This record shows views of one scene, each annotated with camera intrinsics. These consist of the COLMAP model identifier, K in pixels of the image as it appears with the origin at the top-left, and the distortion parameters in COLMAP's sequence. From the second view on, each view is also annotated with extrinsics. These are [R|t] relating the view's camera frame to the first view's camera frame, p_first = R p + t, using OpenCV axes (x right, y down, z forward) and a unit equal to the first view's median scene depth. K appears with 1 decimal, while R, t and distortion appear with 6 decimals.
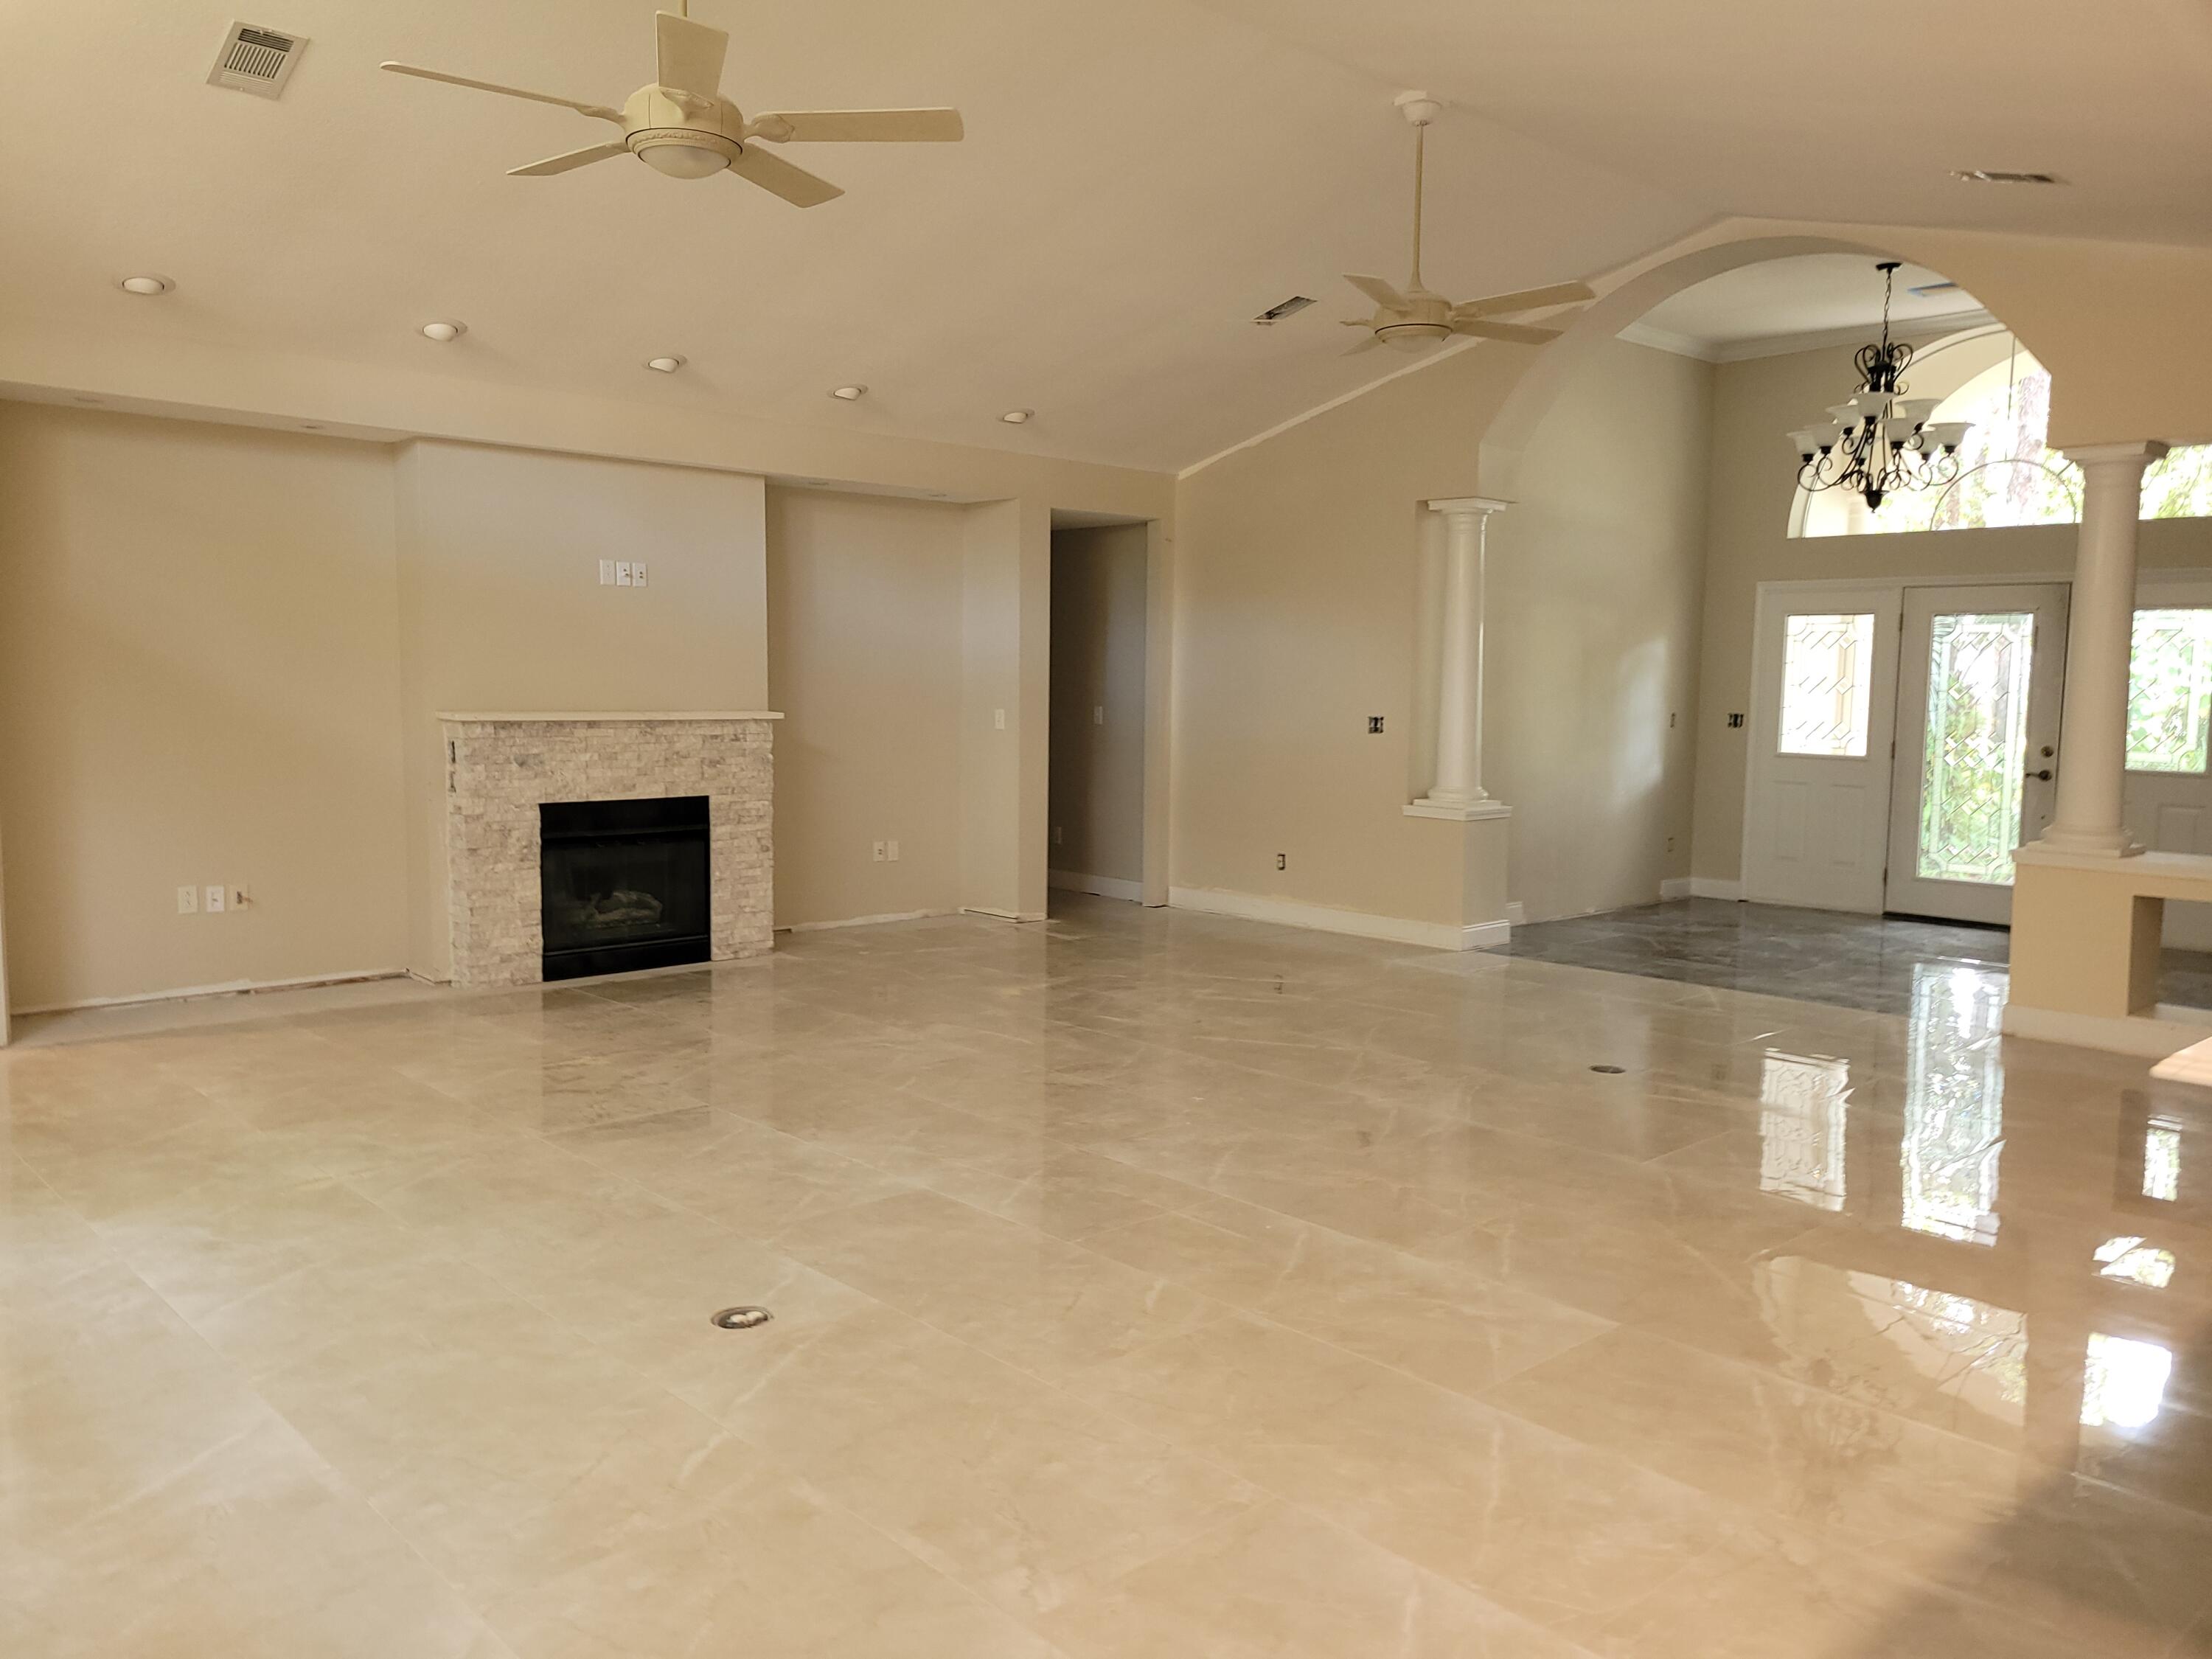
lens RADIAL K [[1666.0, 0, 1094.6], [0, 1666.0, 834.9], [0, 0, 1]] dist [0.066468, -0.050878]
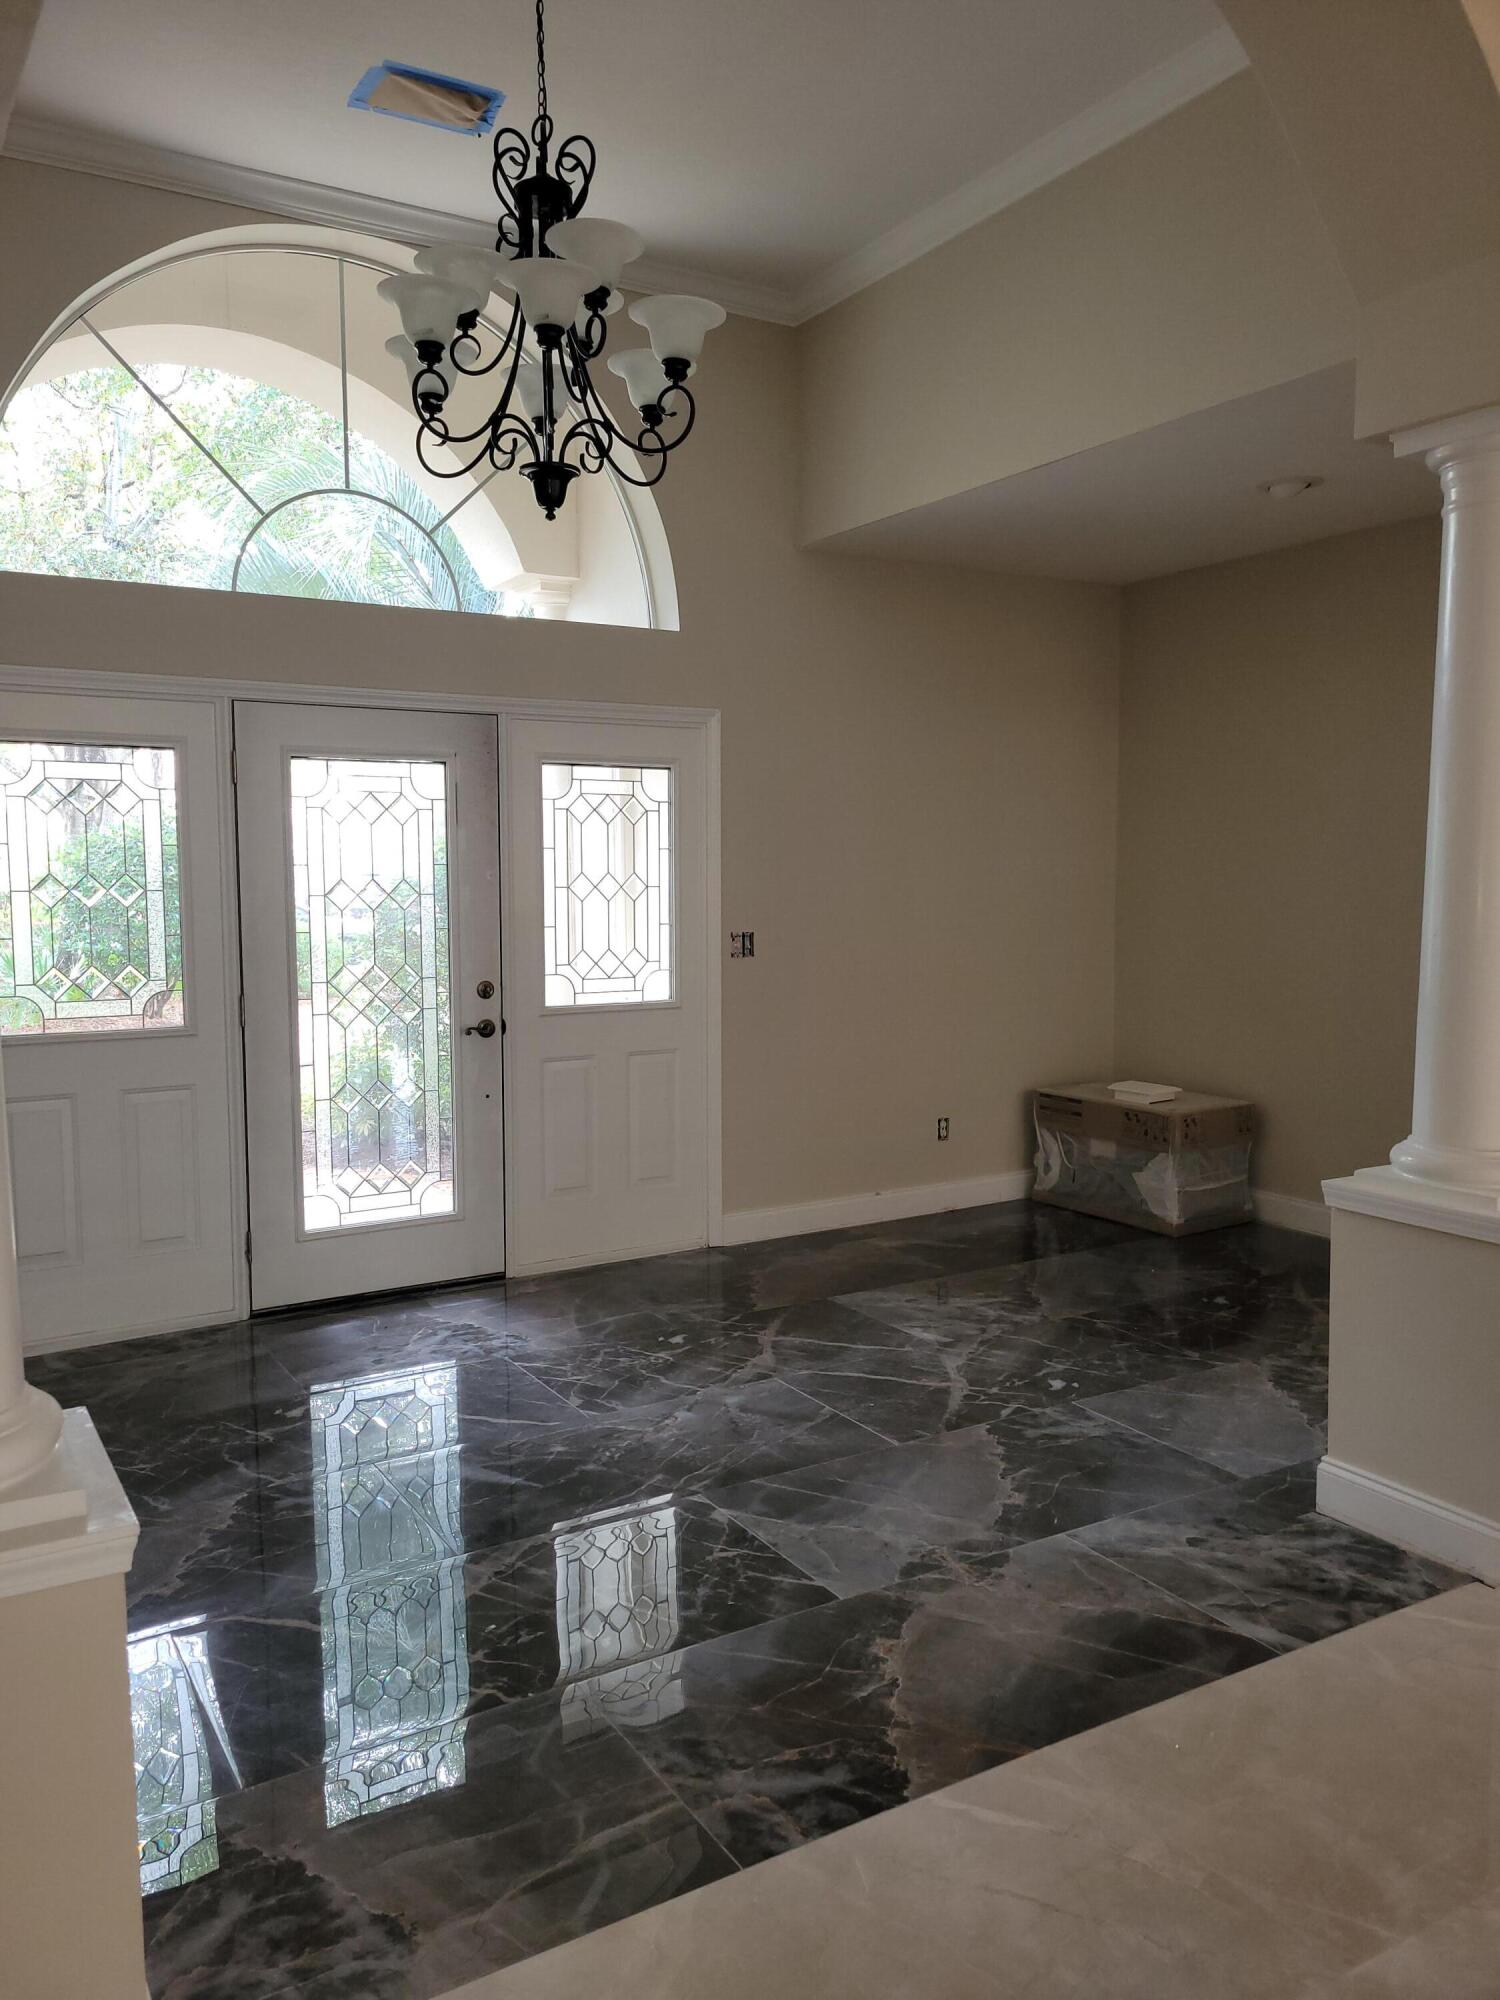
lens RADIAL K [[1503.2, 0, 750.0], [0, 1503.2, 1000.0], [0, 0, 1]] dist [0.066692, -0.056409]
pose [[0.227399, -0.104356, 0.968194, 0.054232], [0.103869, 0.991169, 0.082436, -0.078913], [-0.968246, 0.081819, 0.236230, 0.762190]]
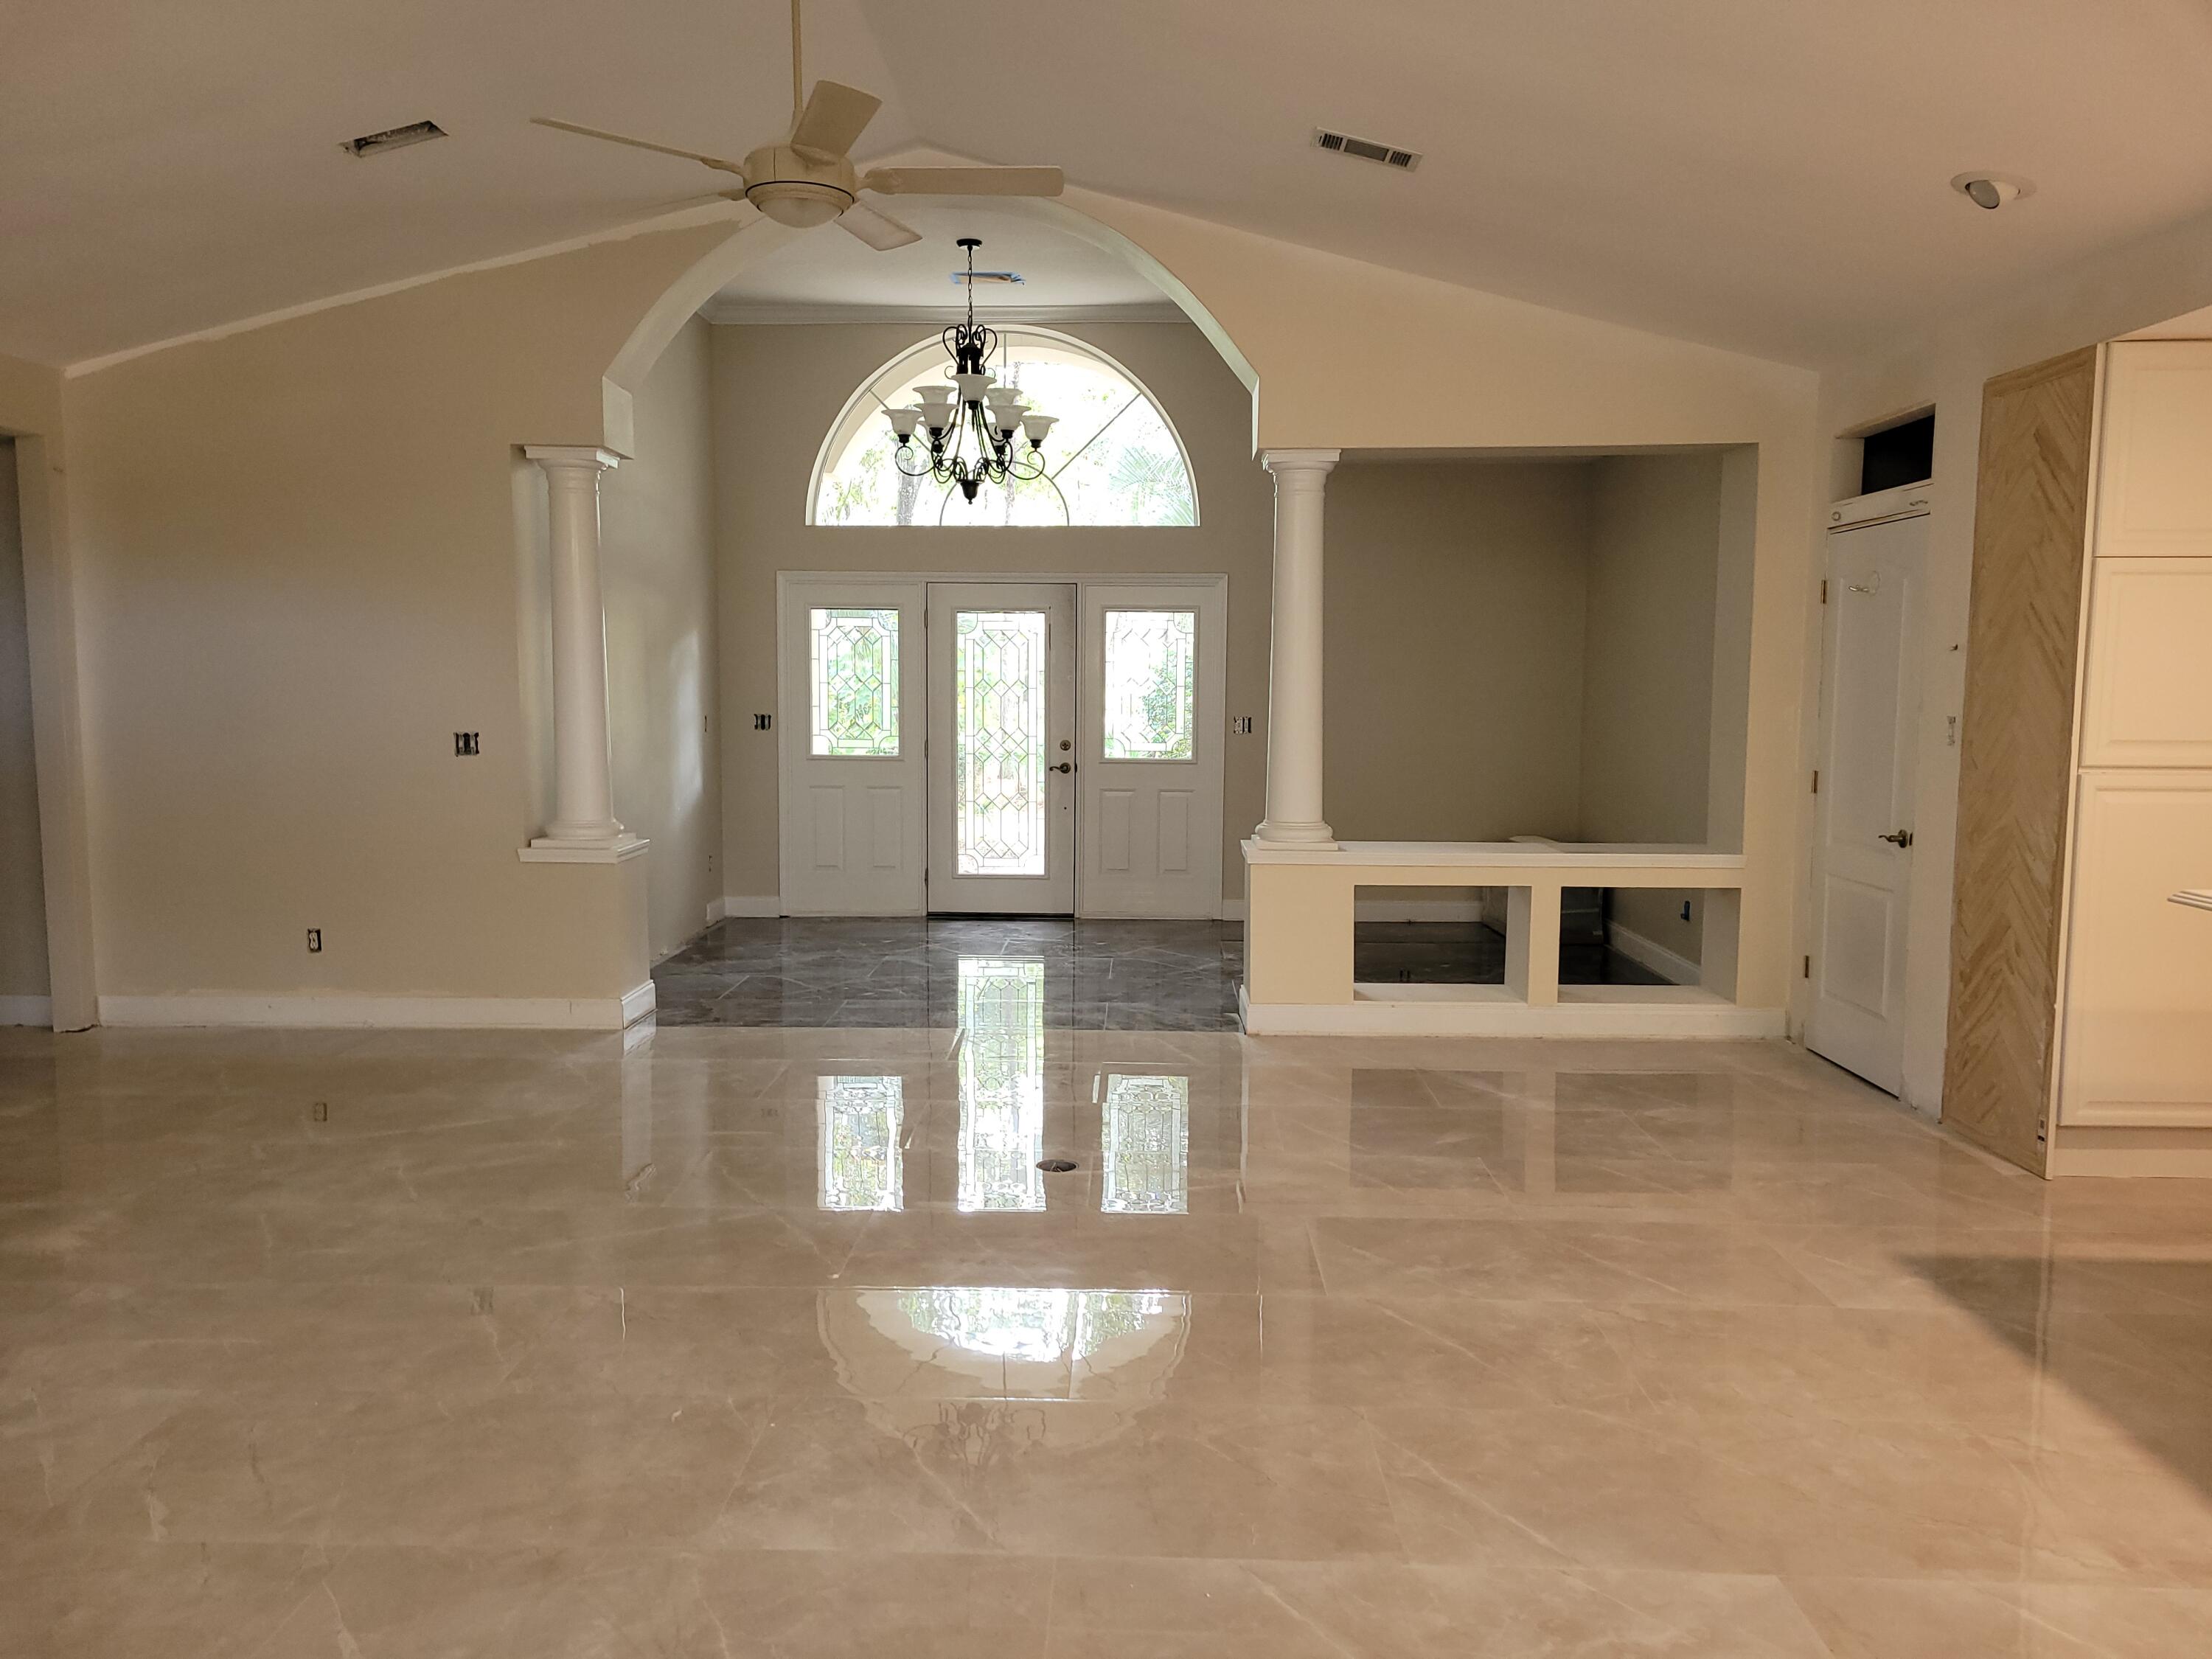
lens RADIAL K [[1666.0, 0, 1094.6], [0, 1666.0, 834.9], [0, 0, 1]] dist [0.066468, -0.050878]
pose [[0.708924, -0.077823, 0.700979, -0.146362], [0.072594, 0.996666, 0.037233, -0.030315], [-0.701539, 0.024492, 0.712210, 0.251663]]
